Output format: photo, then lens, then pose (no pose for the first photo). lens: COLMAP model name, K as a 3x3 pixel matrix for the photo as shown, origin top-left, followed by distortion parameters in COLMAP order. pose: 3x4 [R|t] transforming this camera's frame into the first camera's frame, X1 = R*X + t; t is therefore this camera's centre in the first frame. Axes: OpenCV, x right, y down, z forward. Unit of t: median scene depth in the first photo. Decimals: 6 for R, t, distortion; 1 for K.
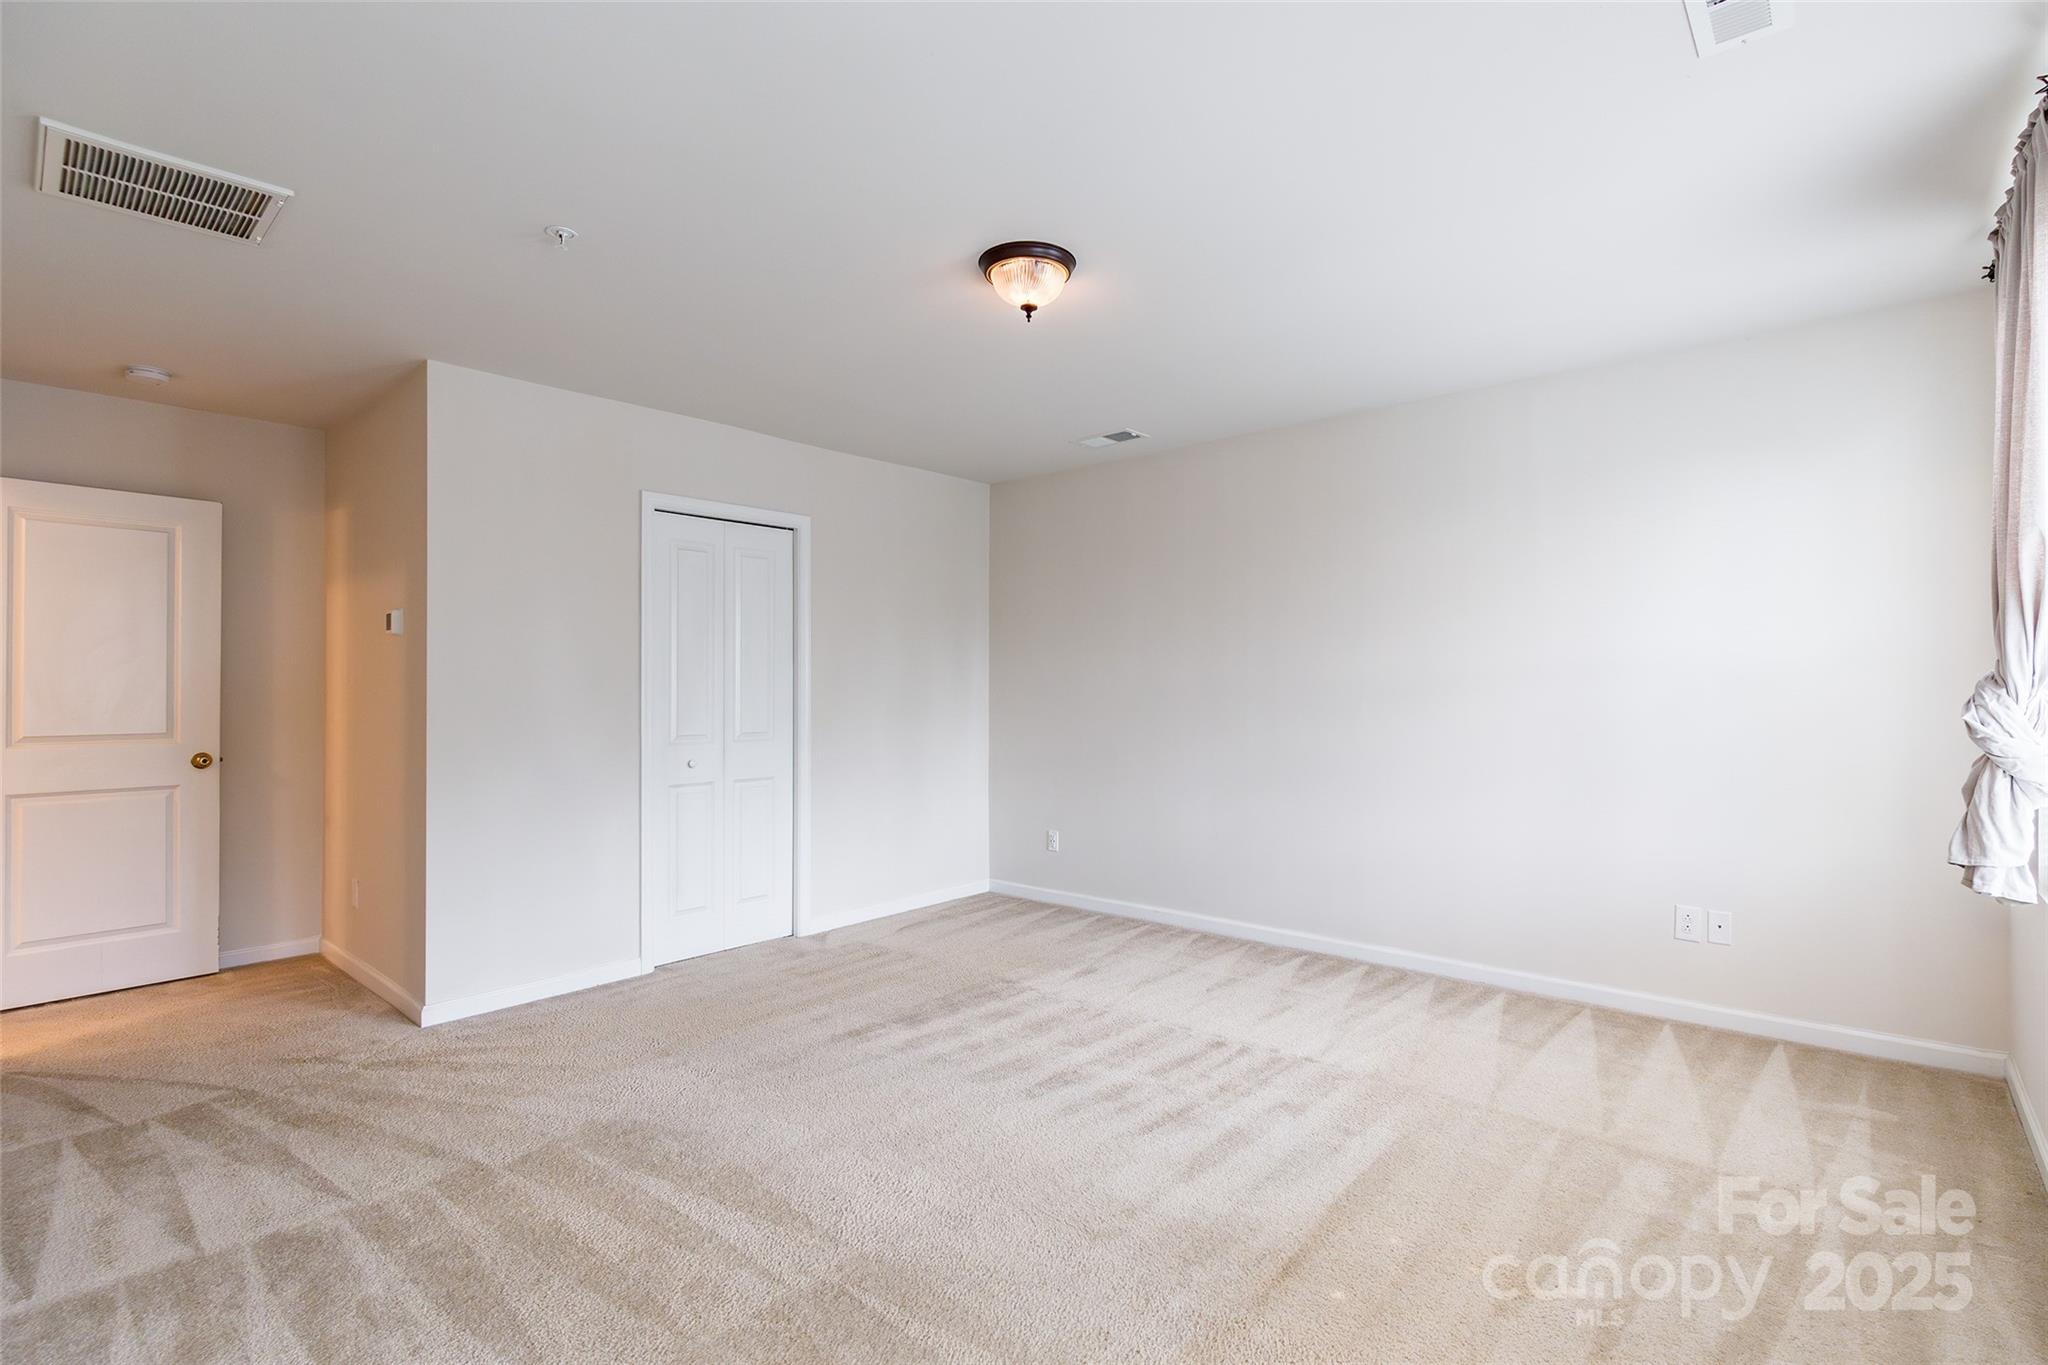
lens RADIAL K [[1007.6, 0, 1024.0], [0, 1007.6, 682.5], [0, 0, 1]] dist [-0.048477, -0.000124]
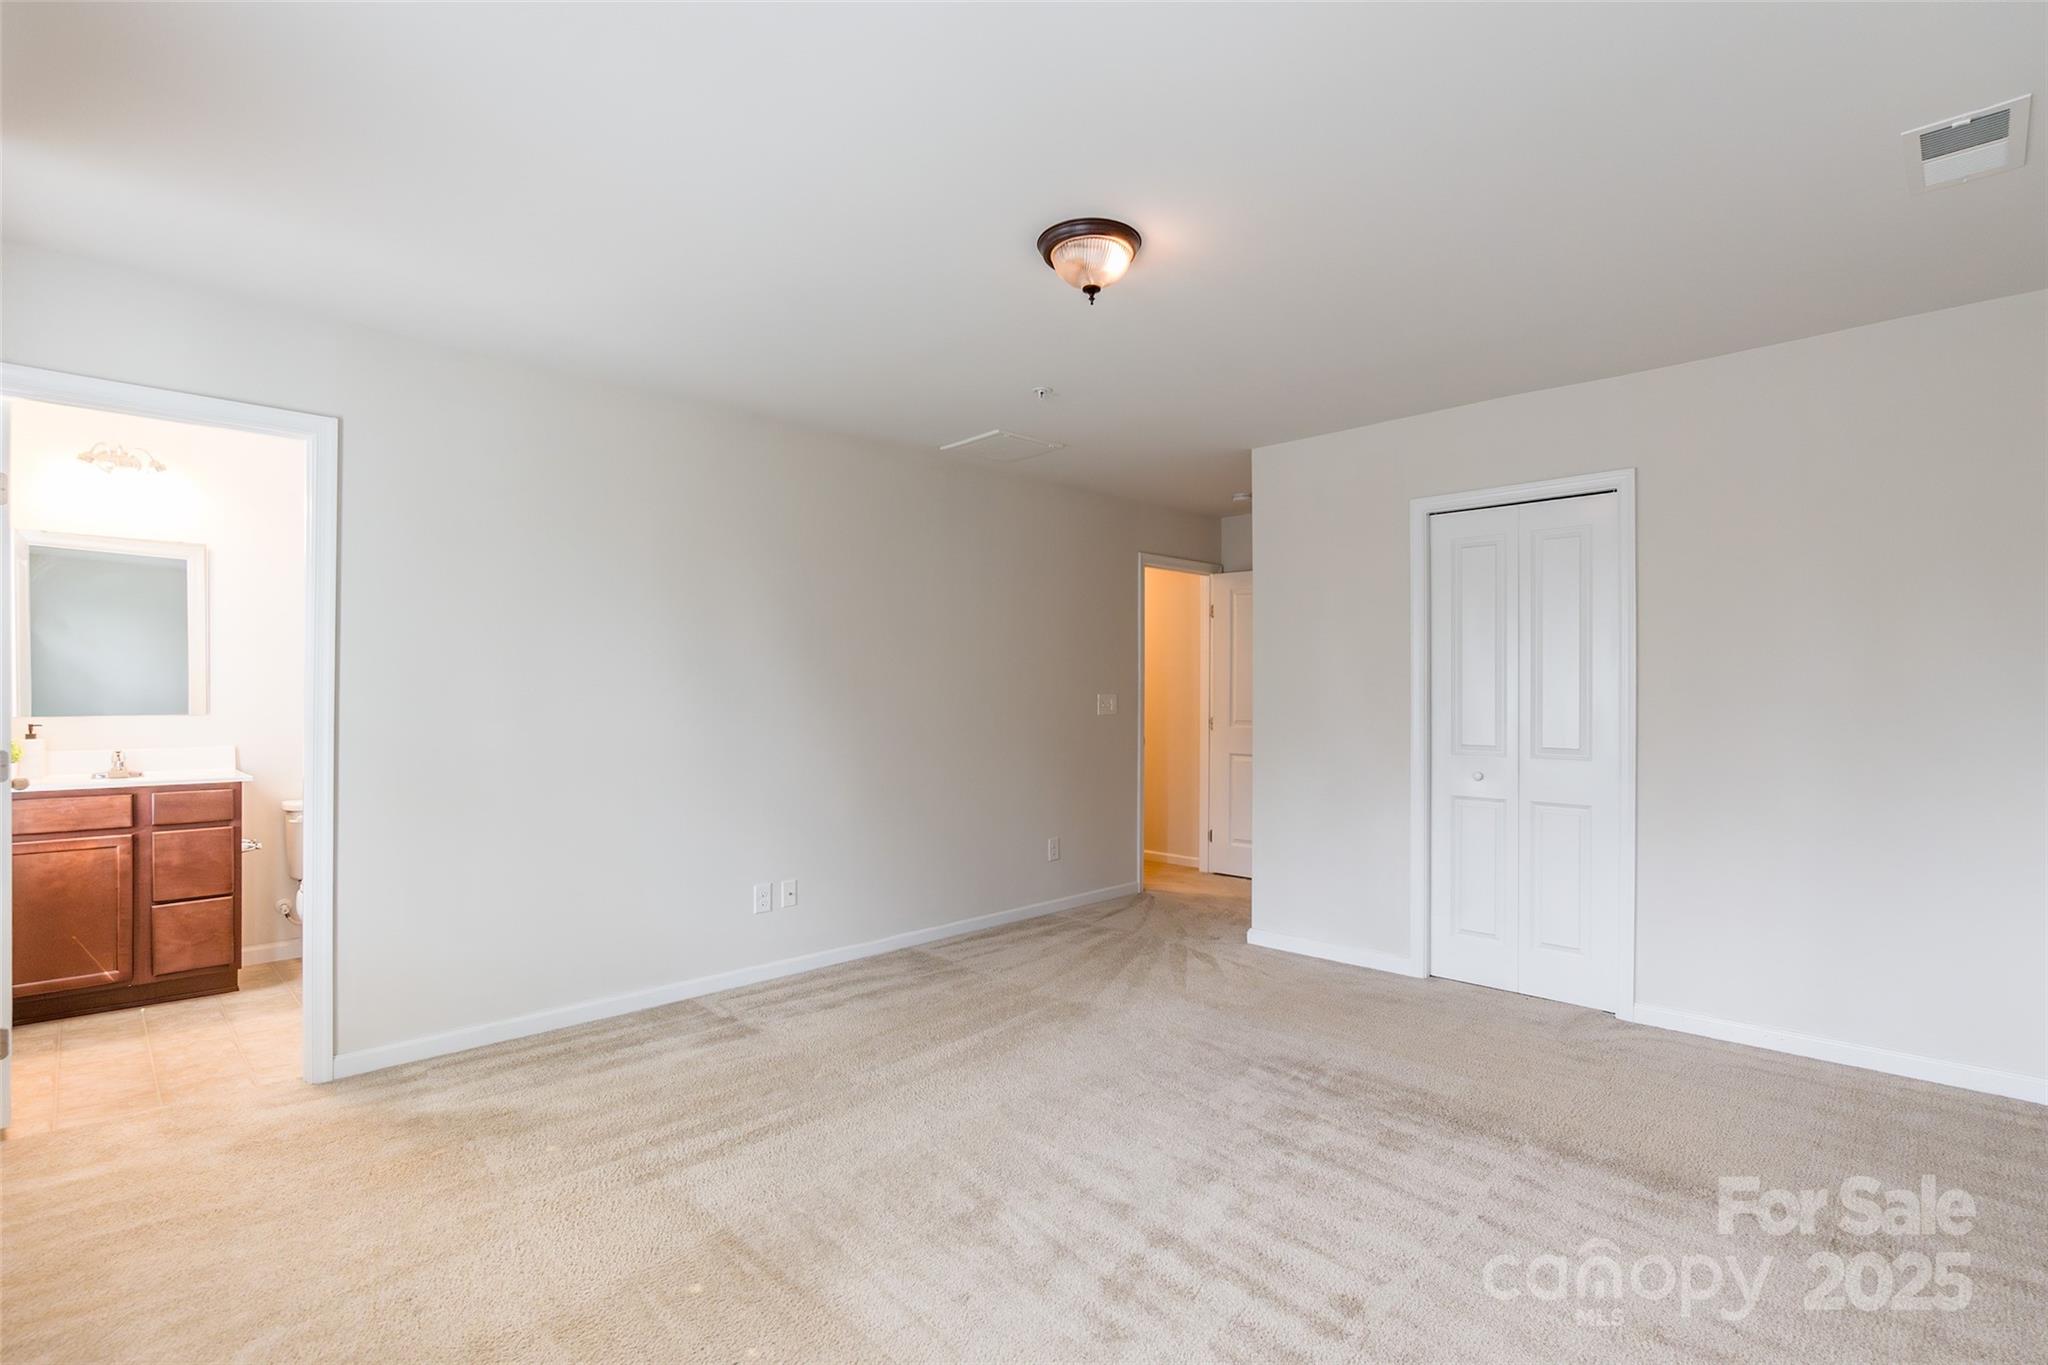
lens RADIAL K [[972.2, 0, 1050.4], [0, 972.2, 680.2], [0, 0, 1]] dist [-0.001795, -0.000362]
pose [[-0.090279, -0.006383, -0.995896, 0.760542], [0.004435, 0.999967, -0.006811, -0.003715], [0.995907, -0.005031, -0.090248, 0.864586]]
